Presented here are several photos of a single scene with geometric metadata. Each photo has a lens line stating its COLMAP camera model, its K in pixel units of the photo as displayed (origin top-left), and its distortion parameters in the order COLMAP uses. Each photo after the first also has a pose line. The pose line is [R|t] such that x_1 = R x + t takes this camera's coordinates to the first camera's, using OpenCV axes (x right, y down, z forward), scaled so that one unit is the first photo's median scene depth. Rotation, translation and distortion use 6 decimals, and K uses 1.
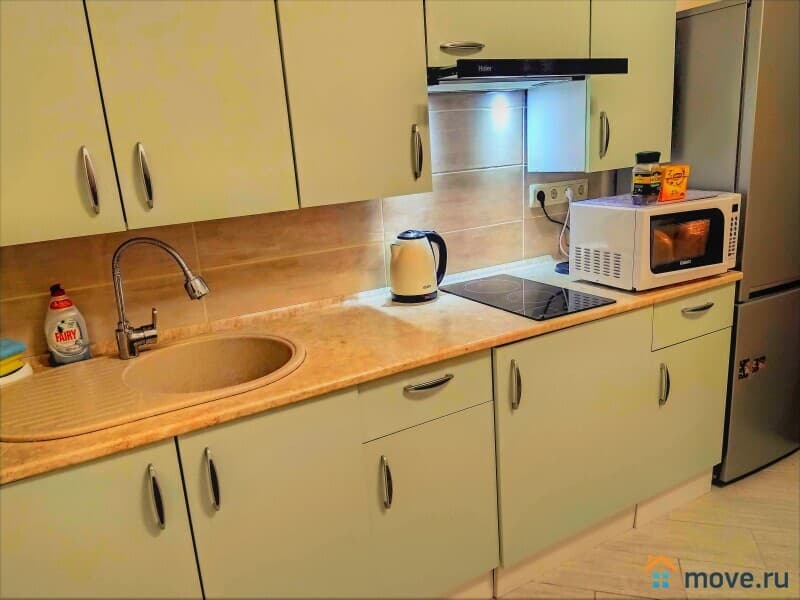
lens RADIAL K [[586.2, 0, 378.9], [0, 586.2, 291.3], [0, 0, 1]] dist [0.052425, -0.001793]
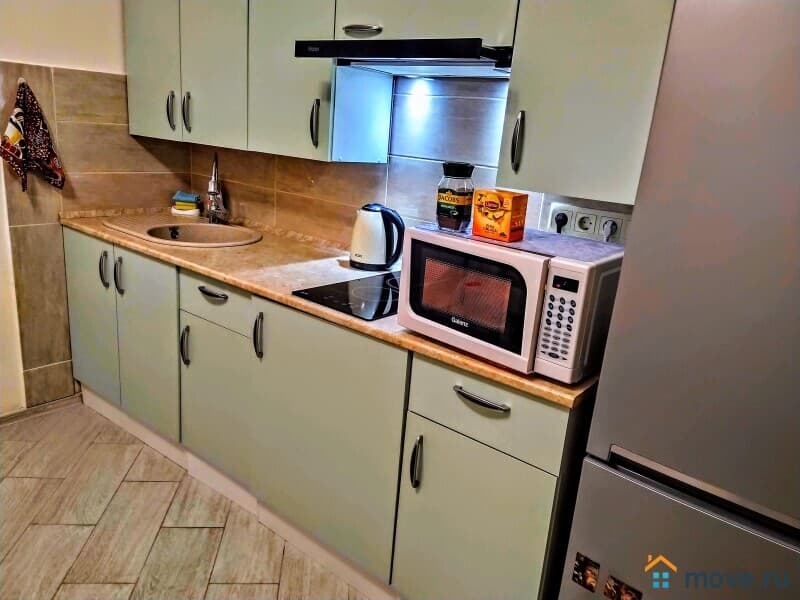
lens RADIAL K [[594.9, 0, 400.5], [0, 594.9, 286.2], [0, 0, 1]] dist [0.053879, -0.001307]
pose [[0.384672, 0.334855, -0.860174, 1.091955], [-0.335414, 0.918887, 0.207714, -0.214617], [0.859956, 0.208613, 0.465785, 0.588281]]
